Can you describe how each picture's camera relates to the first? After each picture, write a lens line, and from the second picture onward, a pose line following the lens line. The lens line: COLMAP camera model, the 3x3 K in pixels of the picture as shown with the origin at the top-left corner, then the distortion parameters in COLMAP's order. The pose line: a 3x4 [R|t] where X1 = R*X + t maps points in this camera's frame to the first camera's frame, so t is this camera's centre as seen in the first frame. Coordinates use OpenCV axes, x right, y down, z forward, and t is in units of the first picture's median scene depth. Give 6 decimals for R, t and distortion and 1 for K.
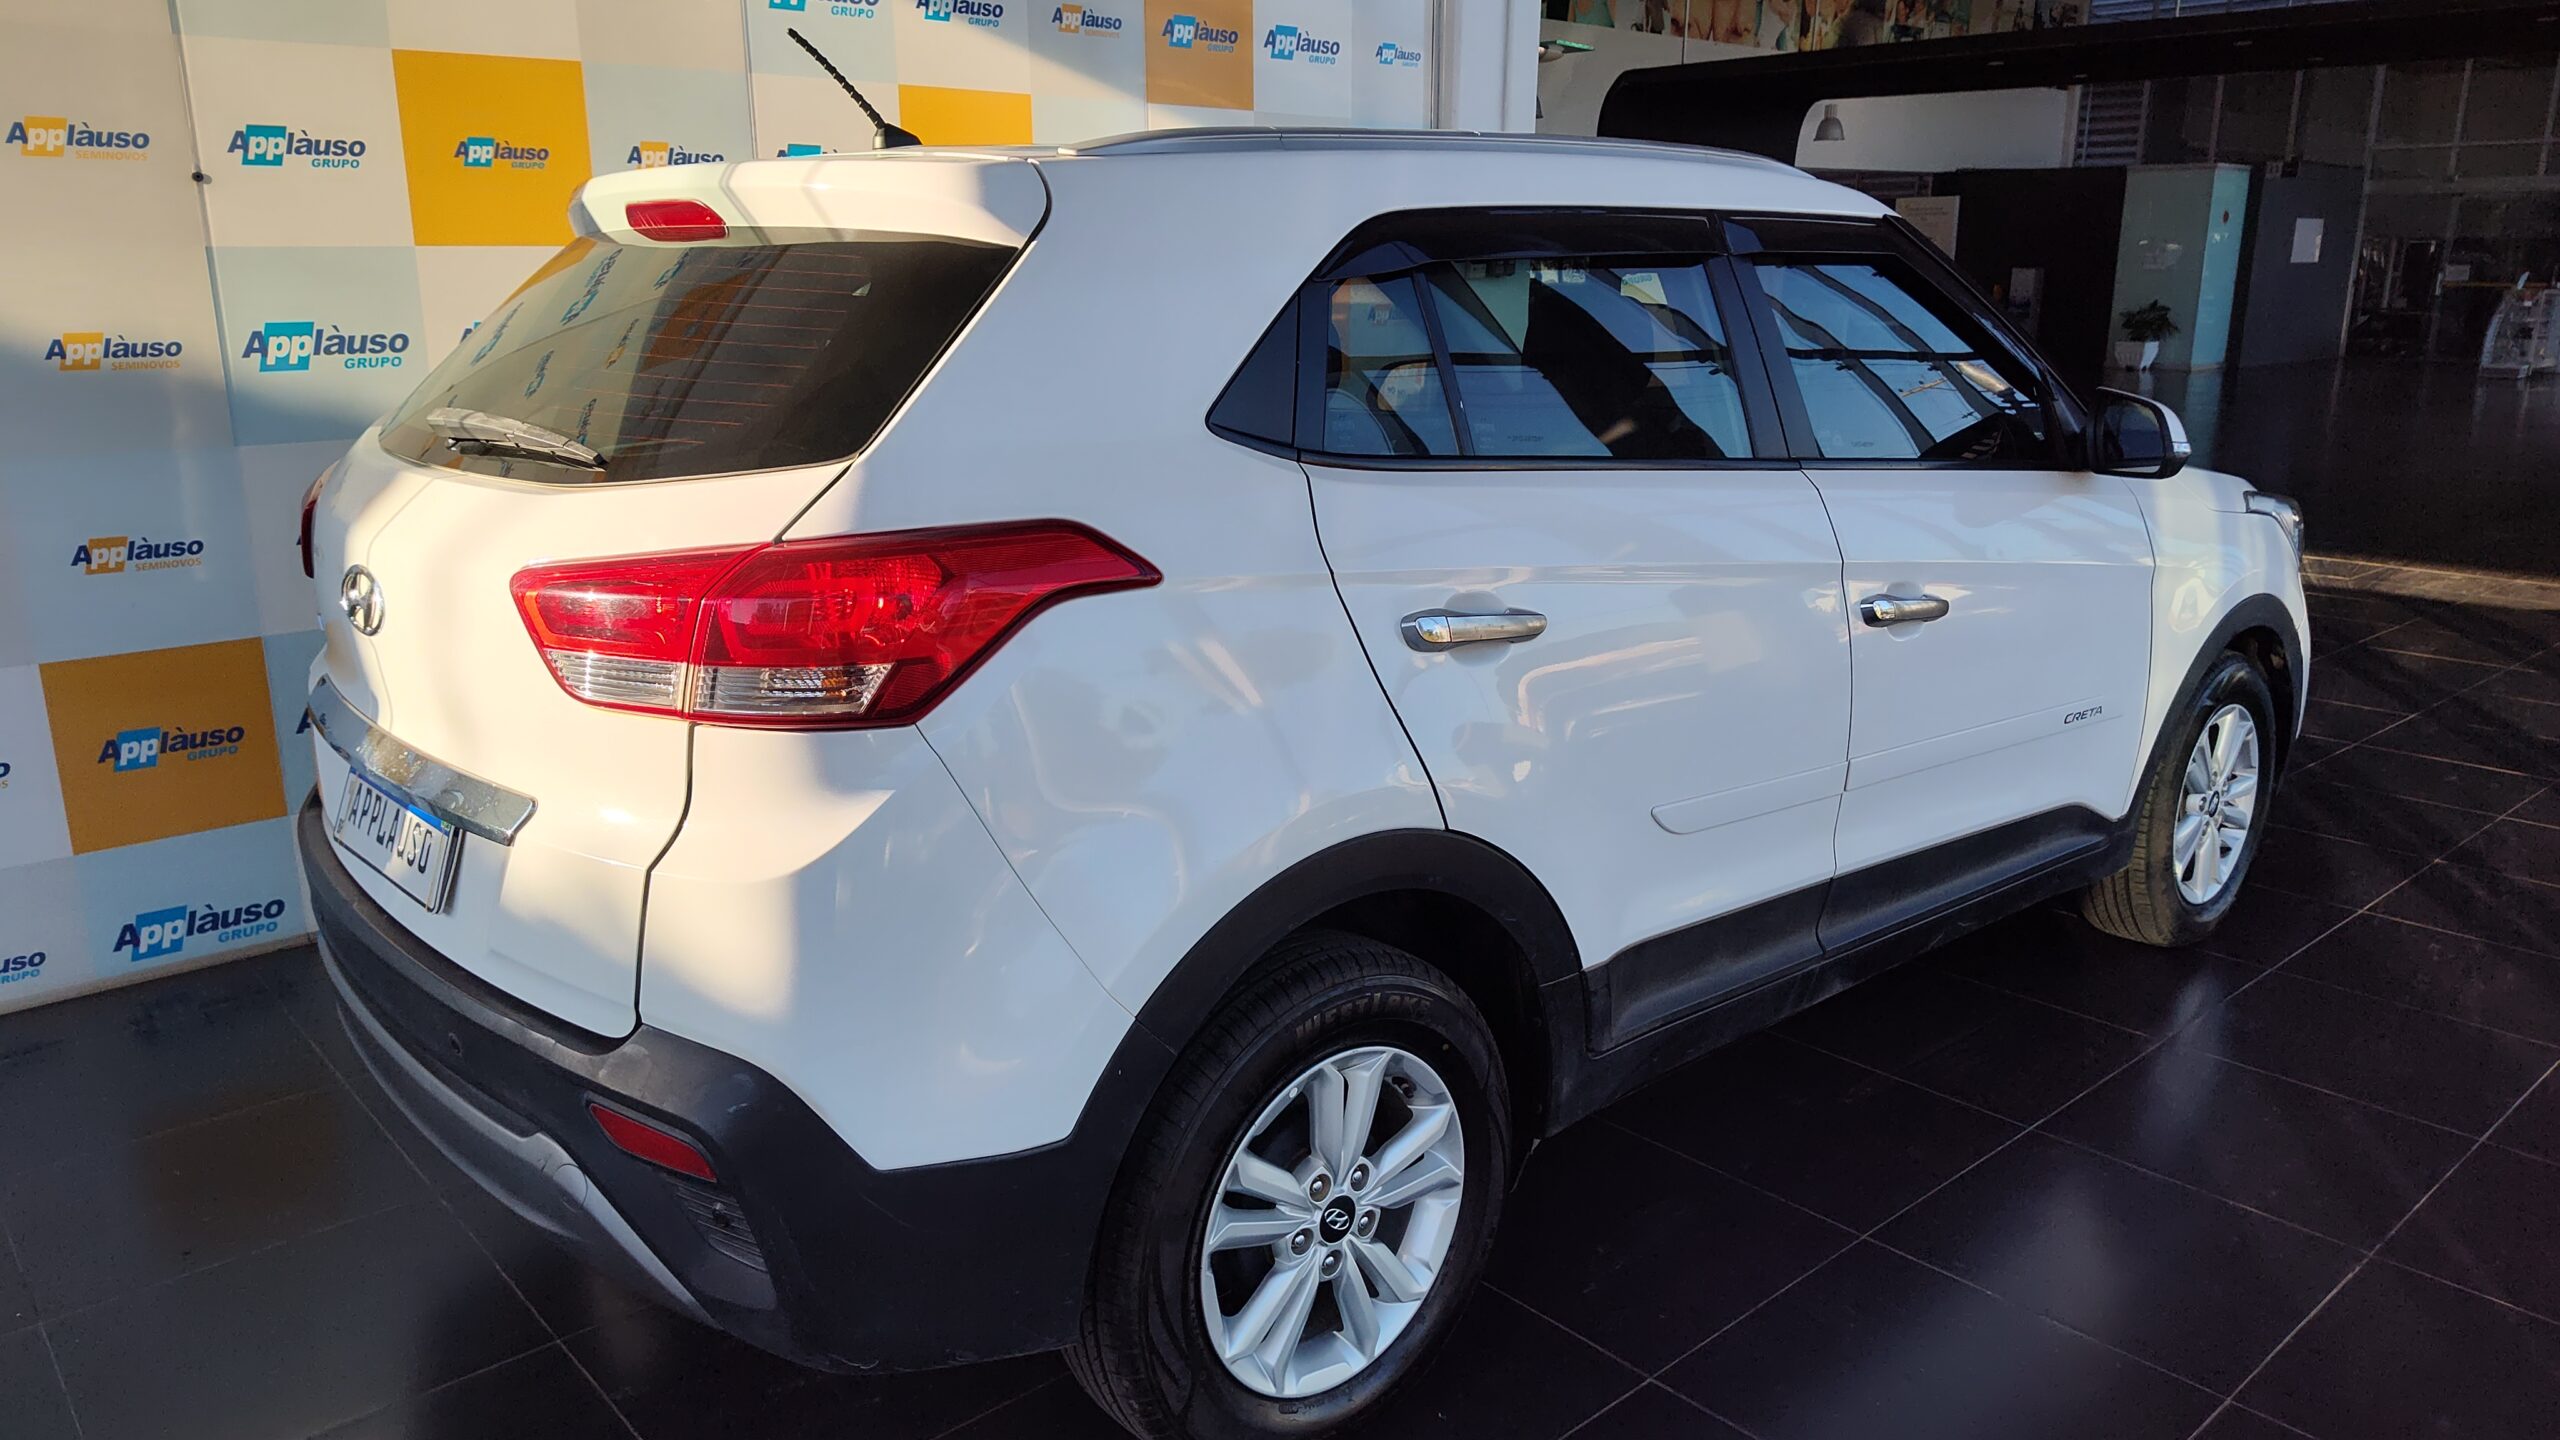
lens RADIAL K [[1744.9, 0, 1278.7], [0, 1744.9, 730.7], [0, 0, 1]] dist [0.004818, 0.002139]
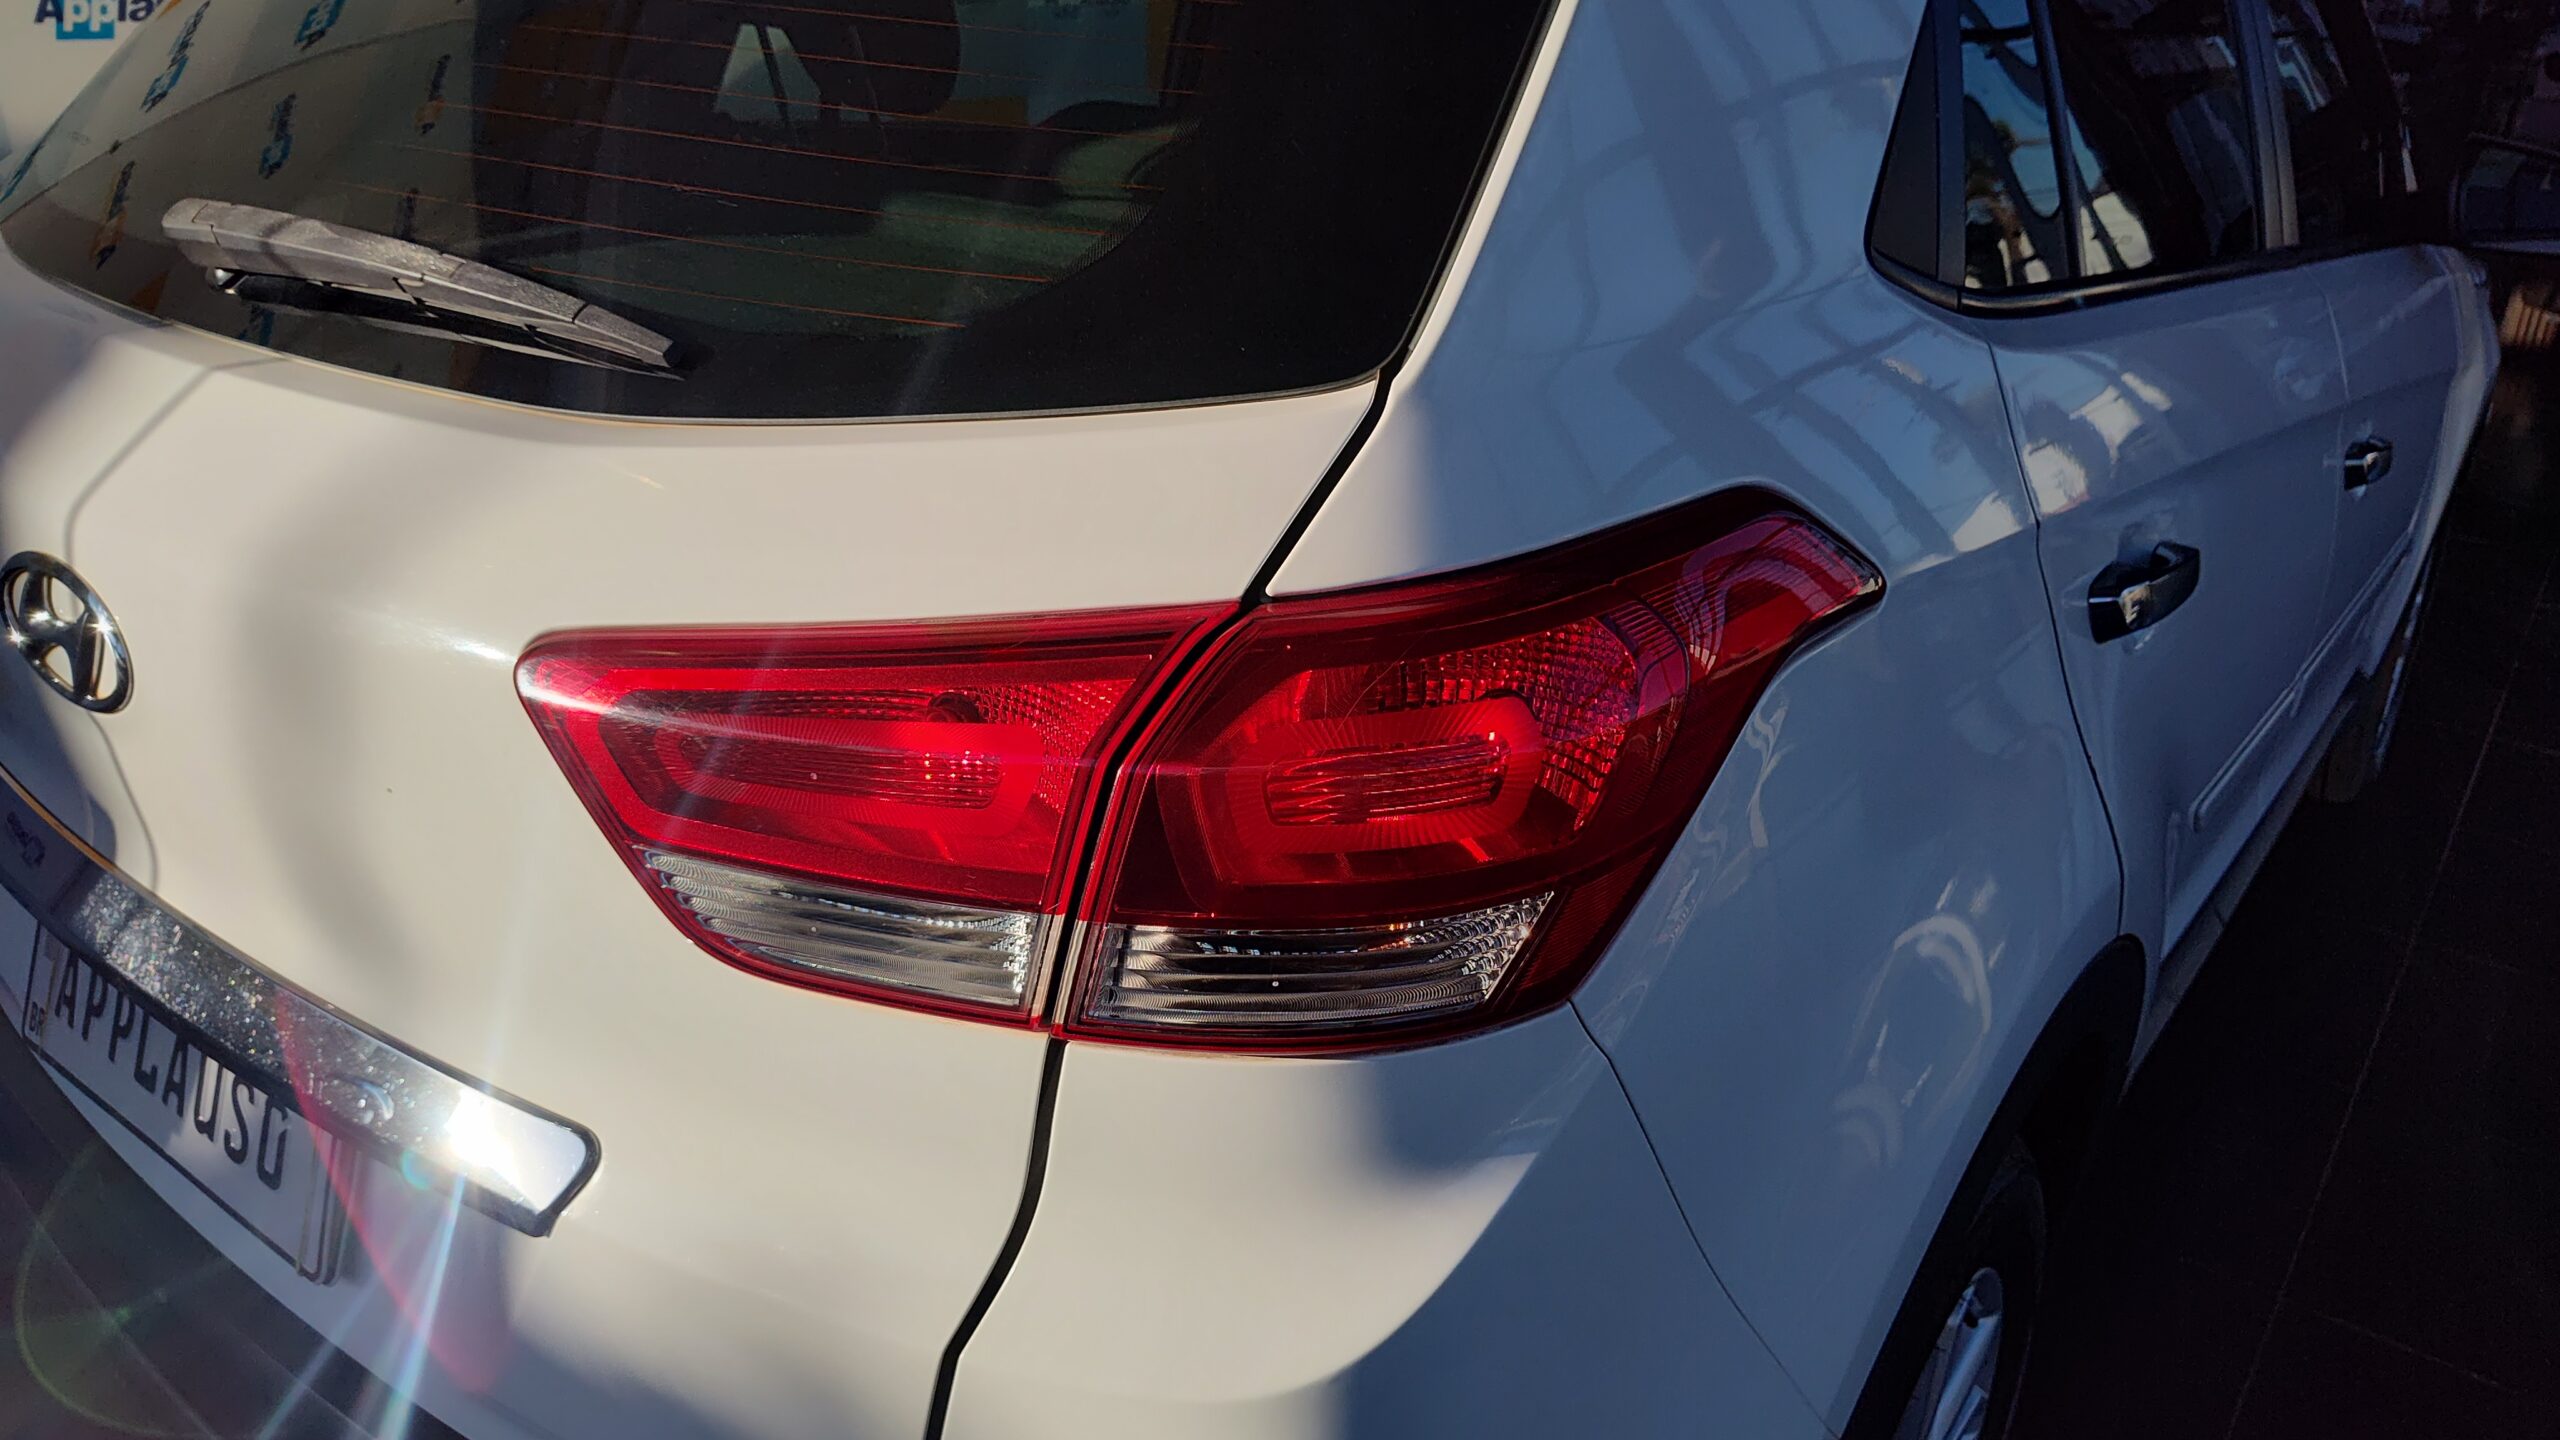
lens RADIAL K [[1744.9, 0, 1279.9], [0, 1744.9, 709.3], [0, 0, 1]] dist [0.004818, 0.002139]
pose [[0.981788, -0.045552, 0.184438, -0.299481], [0.016840, 0.987874, 0.154342, -0.122512], [-0.189232, -0.148425, 0.970650, 0.494768]]
